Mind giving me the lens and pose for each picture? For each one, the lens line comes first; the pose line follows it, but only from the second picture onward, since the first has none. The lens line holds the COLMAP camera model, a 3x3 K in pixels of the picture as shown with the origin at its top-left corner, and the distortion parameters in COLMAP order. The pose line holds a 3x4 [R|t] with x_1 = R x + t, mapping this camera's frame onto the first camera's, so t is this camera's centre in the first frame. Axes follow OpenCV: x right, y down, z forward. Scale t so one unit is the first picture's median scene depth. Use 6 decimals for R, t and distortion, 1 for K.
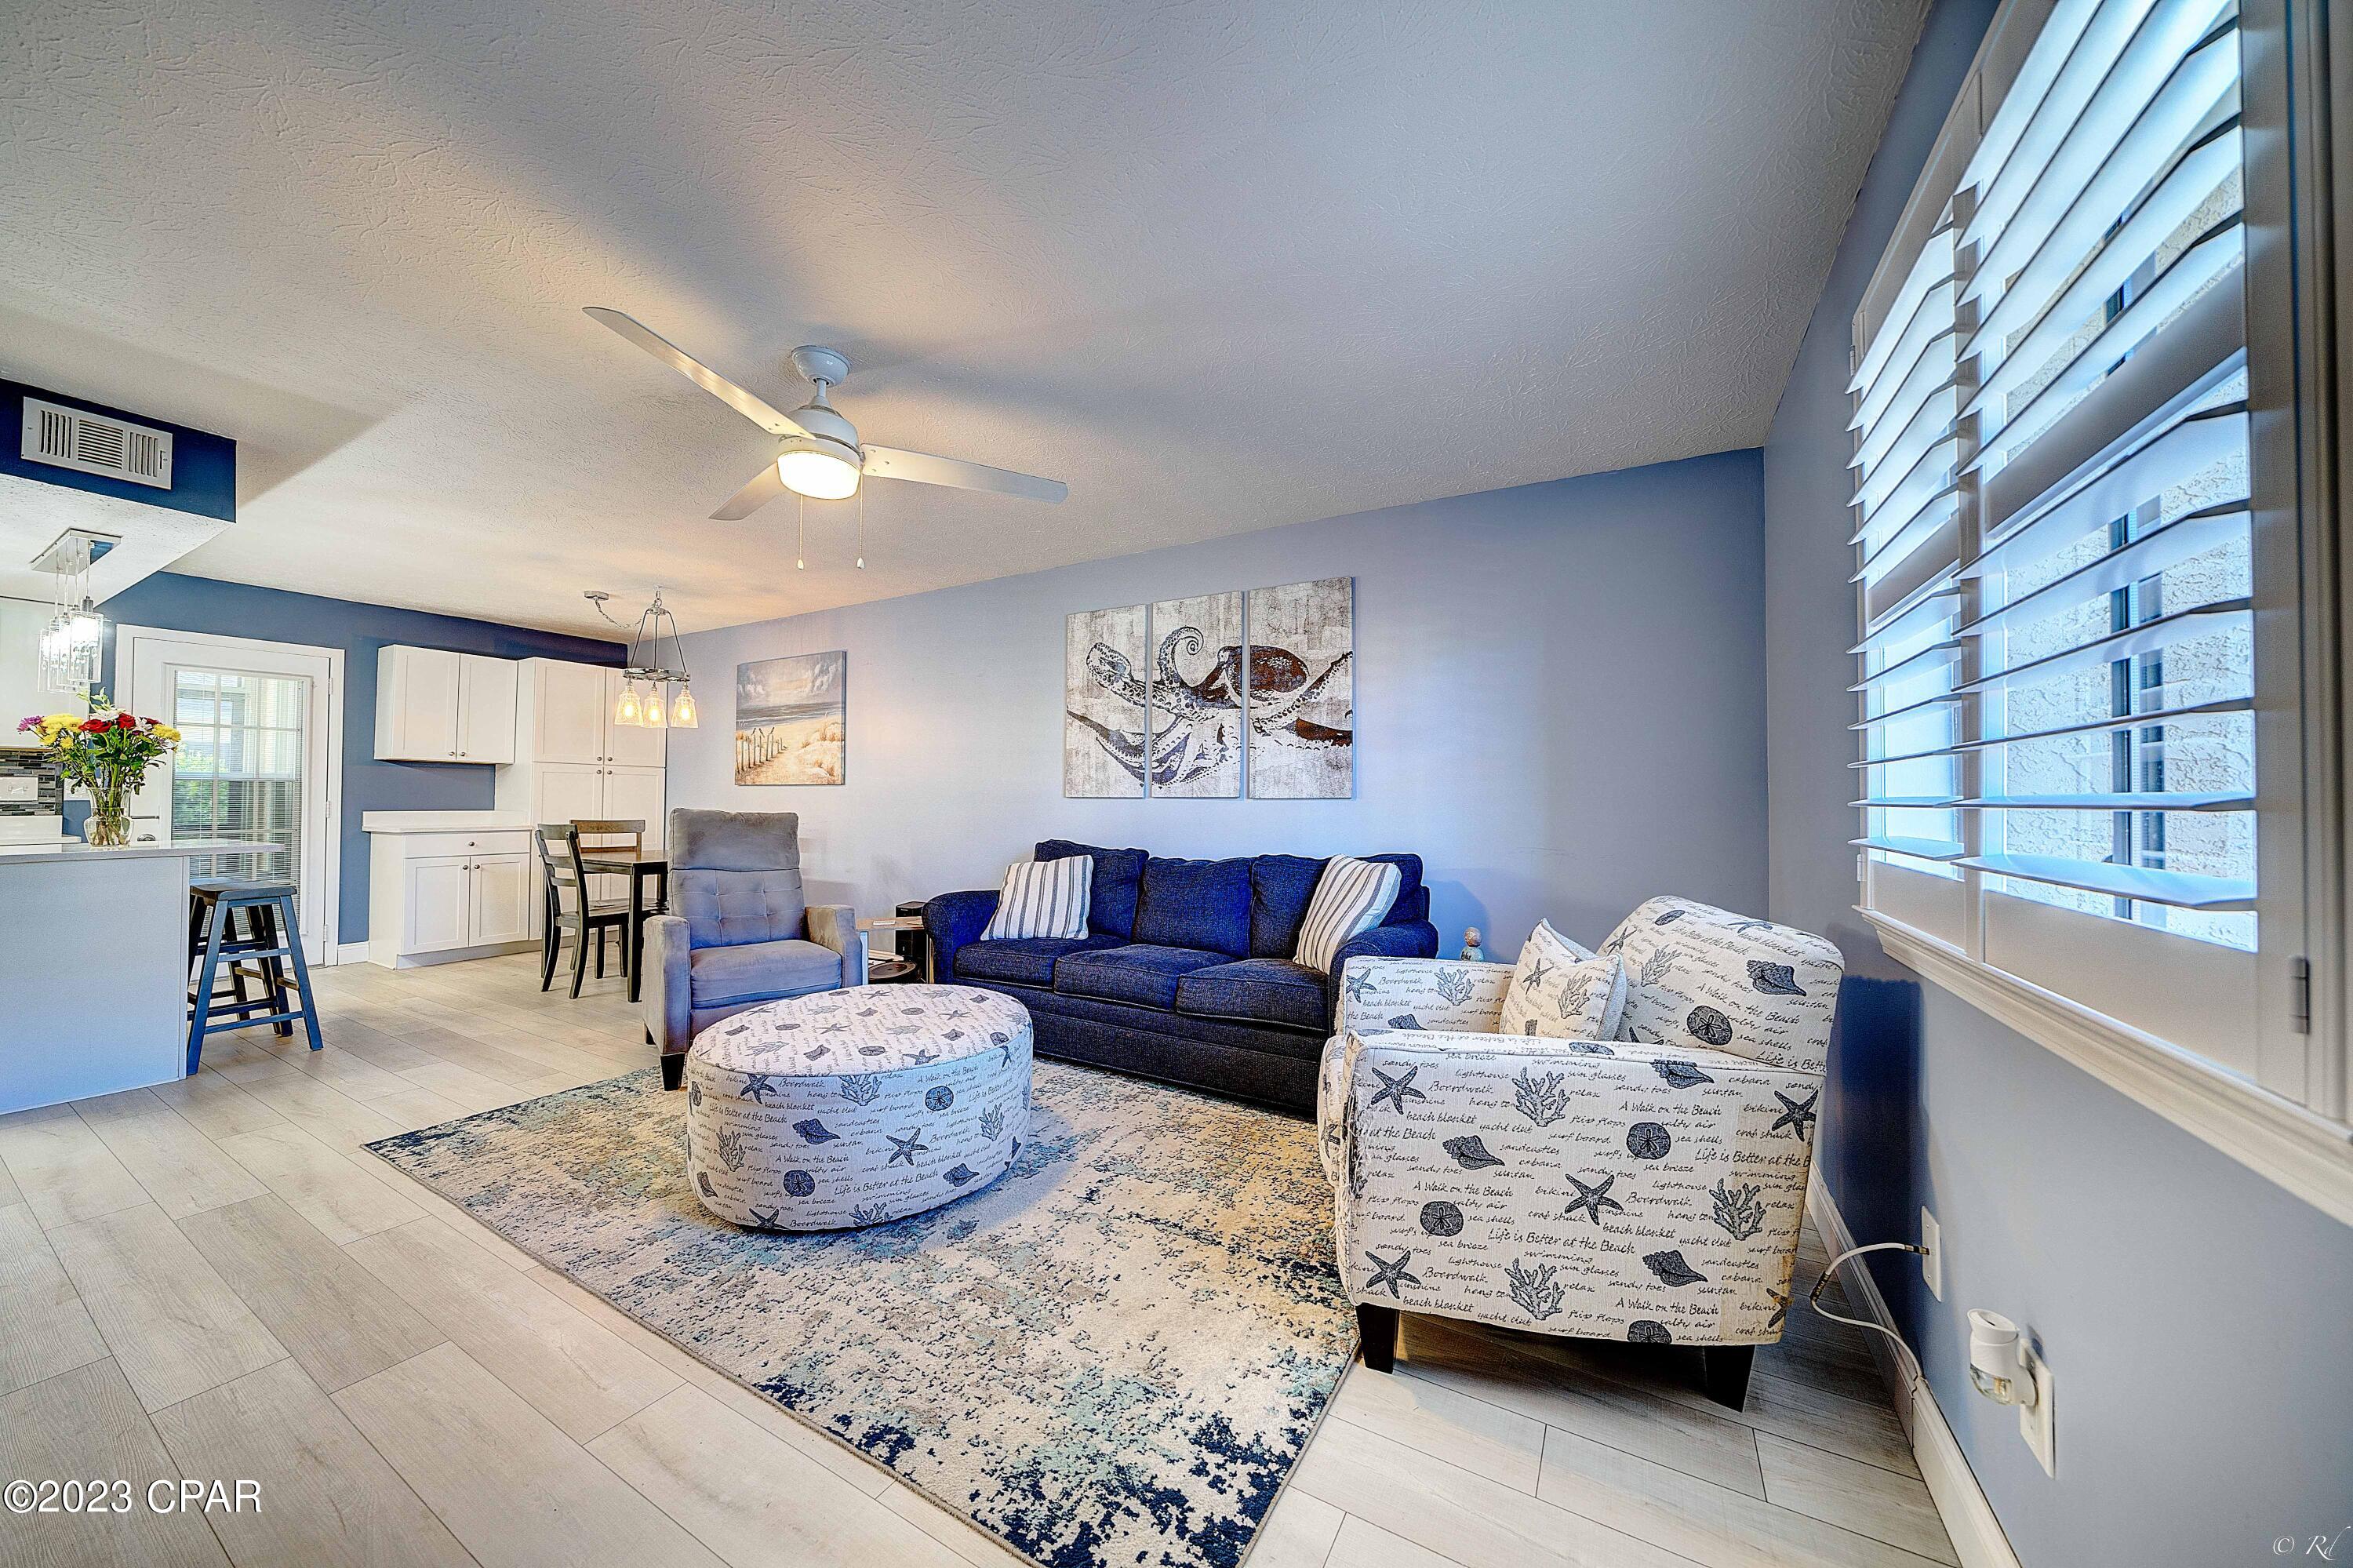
lens RADIAL K [[783.2, 0, 1177.0], [0, 783.2, 786.0], [0, 0, 1]] dist [-0.005737, -0.000258]
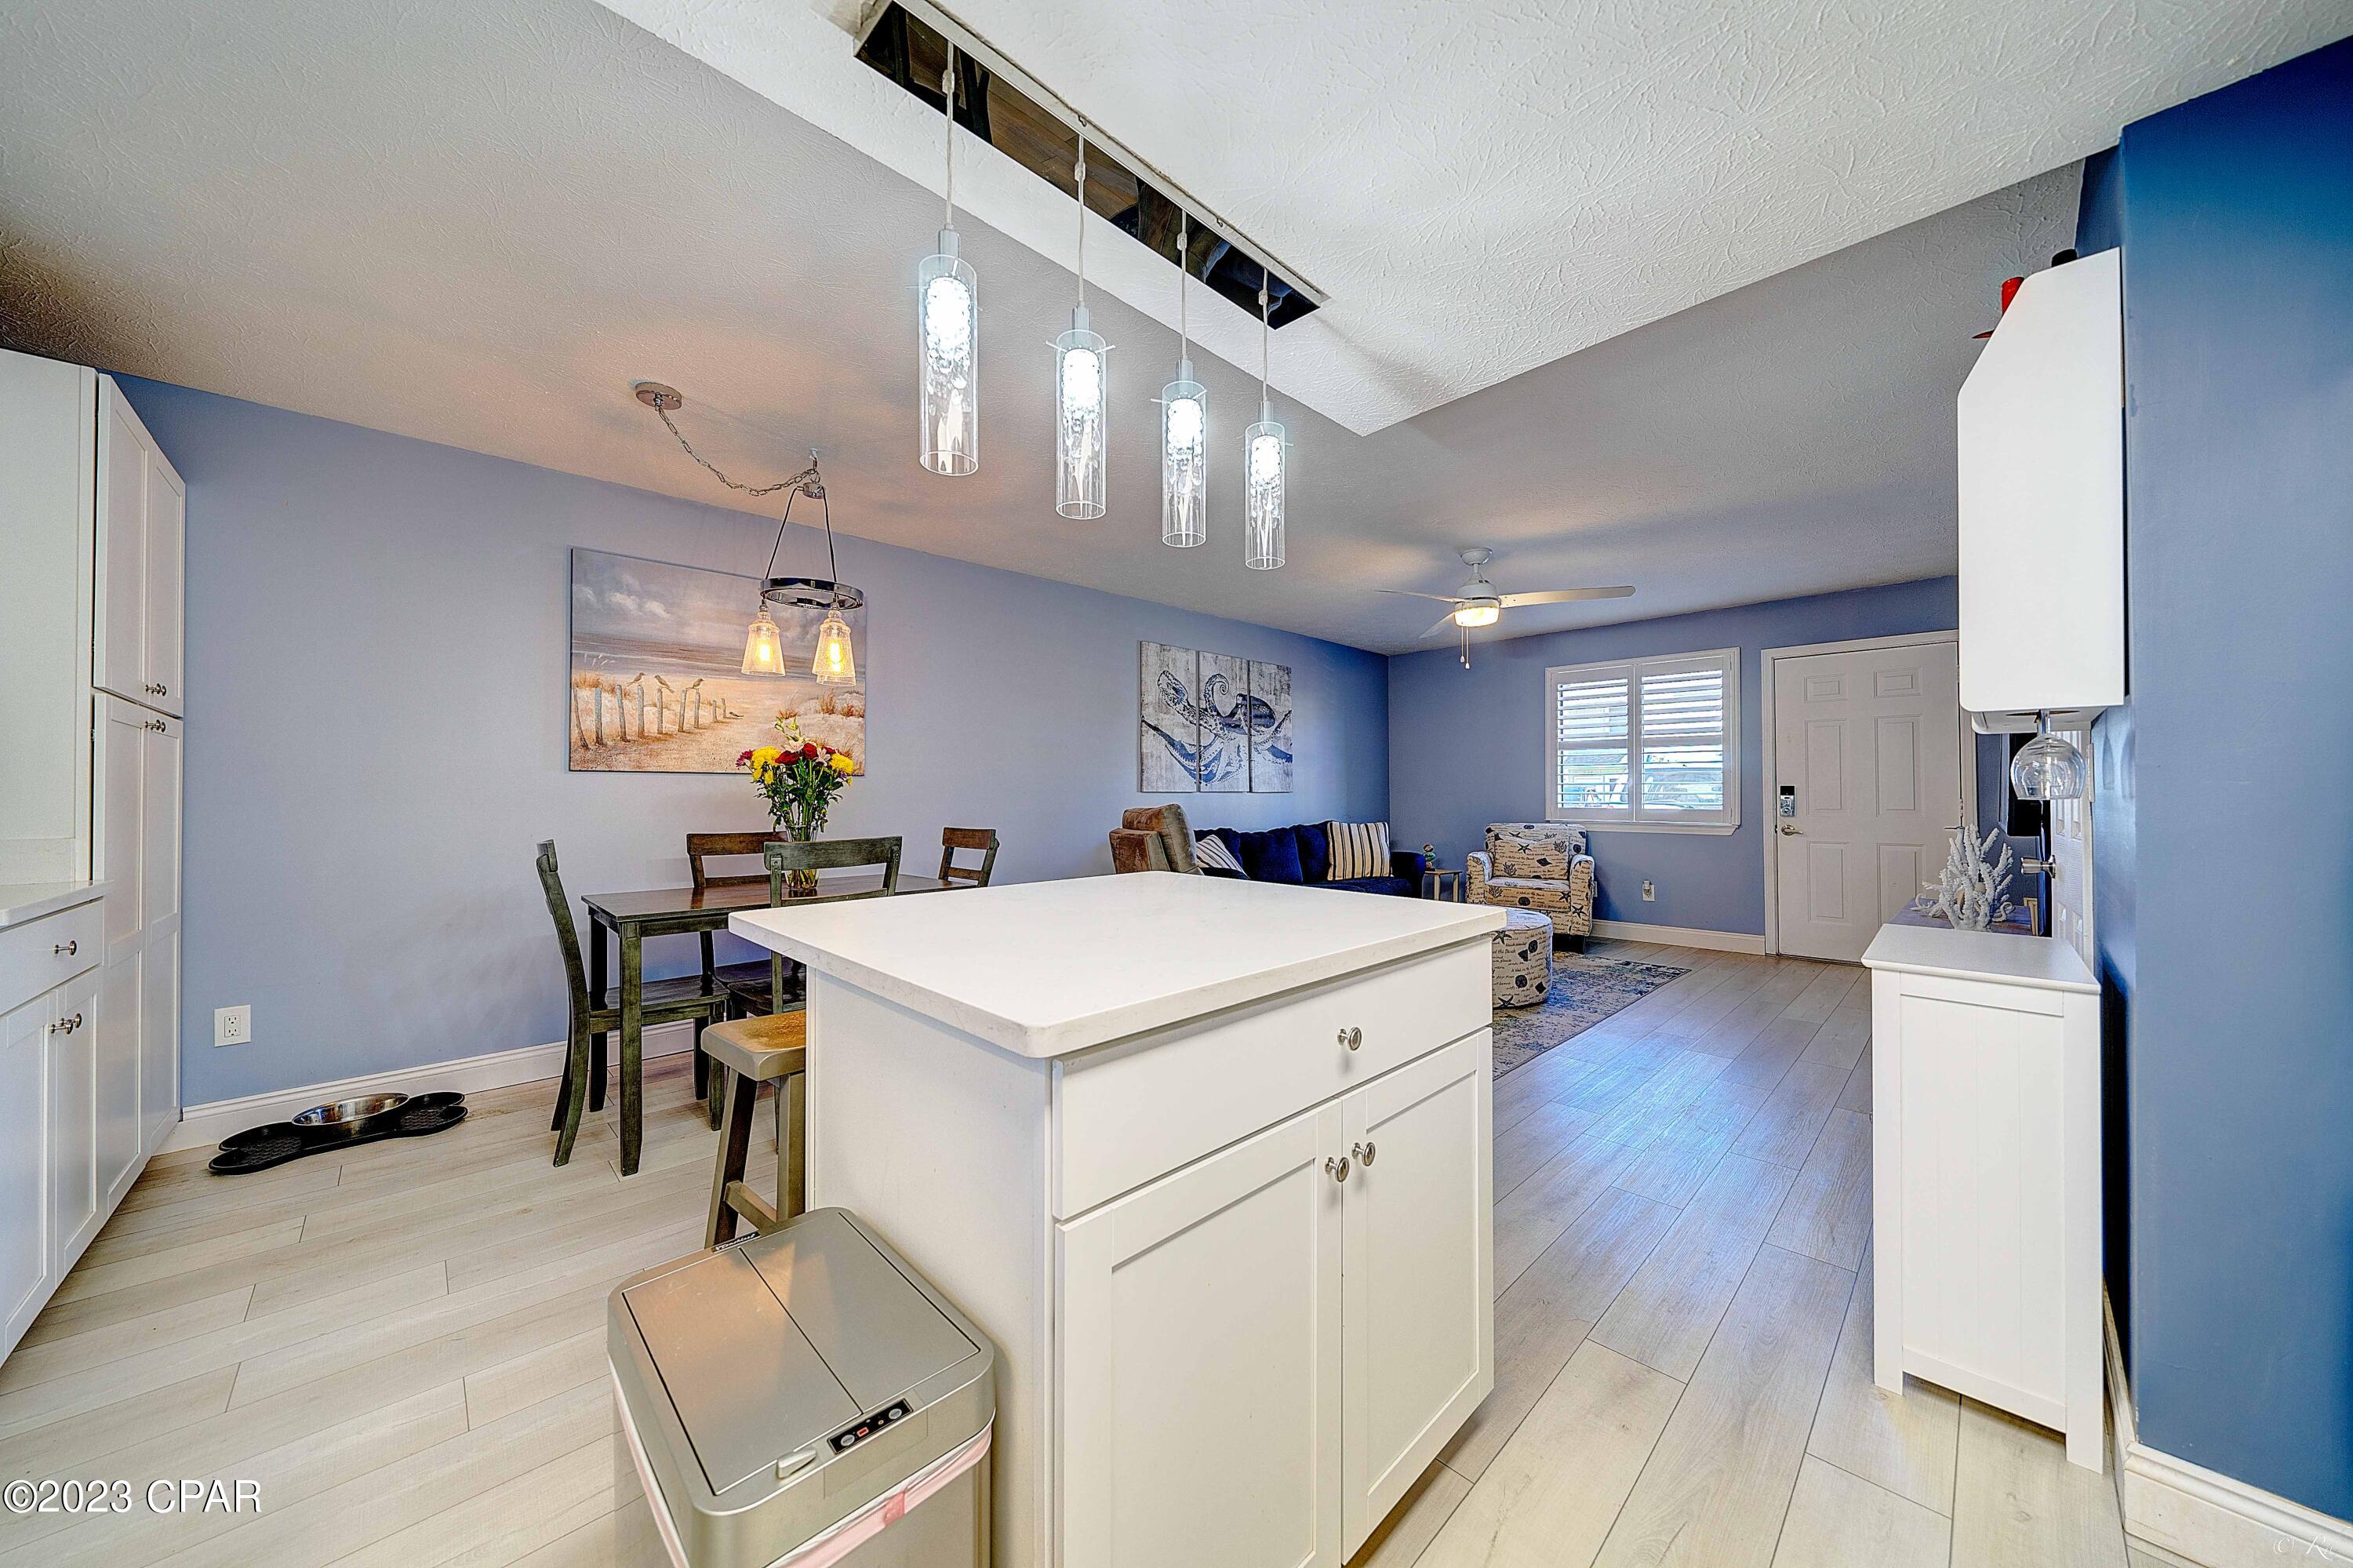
lens RADIAL K [[783.2, 0, 1177.0], [0, 783.2, 786.0], [0, 0, 1]] dist [-0.005737, -0.000258]
pose [[0.288698, 0.007768, 0.957389, -1.400084], [-0.009442, 0.999942, -0.005266, 0.011977], [-0.957374, -0.007519, 0.288755, 0.654877]]
